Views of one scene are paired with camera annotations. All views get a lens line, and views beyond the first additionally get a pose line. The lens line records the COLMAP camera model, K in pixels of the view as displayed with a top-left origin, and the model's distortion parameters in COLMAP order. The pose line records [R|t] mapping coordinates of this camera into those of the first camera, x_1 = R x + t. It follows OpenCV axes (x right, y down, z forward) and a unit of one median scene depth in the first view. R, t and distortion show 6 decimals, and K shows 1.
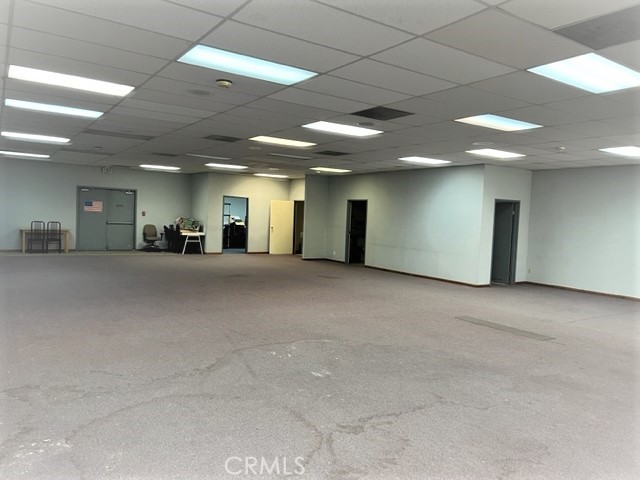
lens RADIAL K [[483.5, 0, 320.0], [0, 483.5, 240.0], [0, 0, 1]] dist [-0.002451, -0.000327]
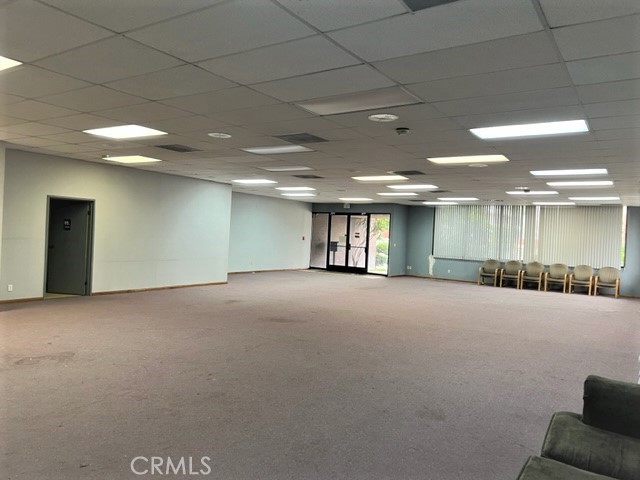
lens RADIAL K [[489.9, 0, 320.0], [0, 489.9, 240.0], [0, 0, 1]] dist [0.072467, -0.000060]
pose [[-0.371694, -0.068794, 0.925803, -0.664904], [-0.007317, 0.997437, 0.071179, -0.075256], [-0.928327, 0.019683, -0.371244, 0.947763]]
